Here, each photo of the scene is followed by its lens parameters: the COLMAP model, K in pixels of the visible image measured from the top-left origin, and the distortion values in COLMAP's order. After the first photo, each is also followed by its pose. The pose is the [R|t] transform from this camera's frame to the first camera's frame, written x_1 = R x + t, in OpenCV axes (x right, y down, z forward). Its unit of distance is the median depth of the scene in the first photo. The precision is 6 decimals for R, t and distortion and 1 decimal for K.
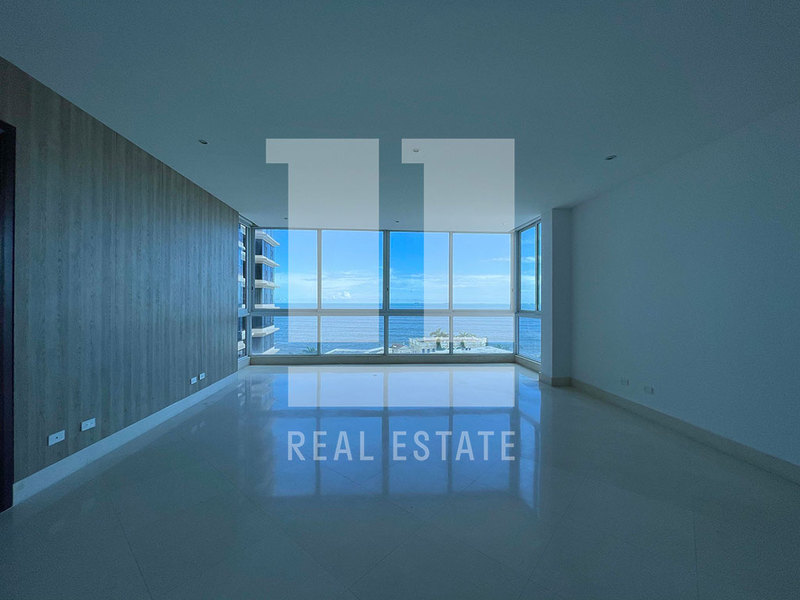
lens RADIAL K [[320.2, 0, 402.2], [0, 320.2, 305.8], [0, 0, 1]] dist [0.002486, 0.000068]
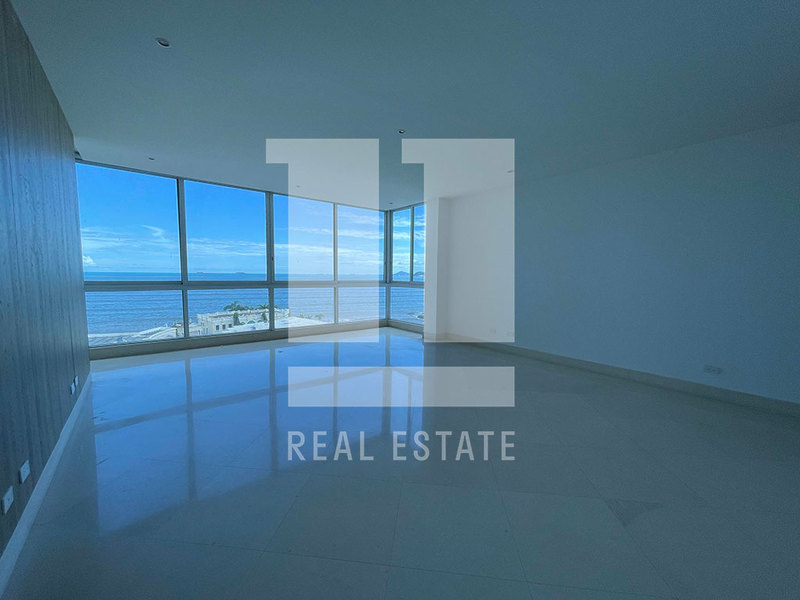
lens RADIAL K [[320.2, 0, 398.0], [0, 320.2, 295.4], [0, 0, 1]] dist [0.002486, 0.000068]
pose [[0.823125, -0.031080, 0.567010, -0.272890], [-0.002744, 0.998272, 0.058702, -0.000945], [-0.567854, -0.049875, 0.821617, 0.047405]]
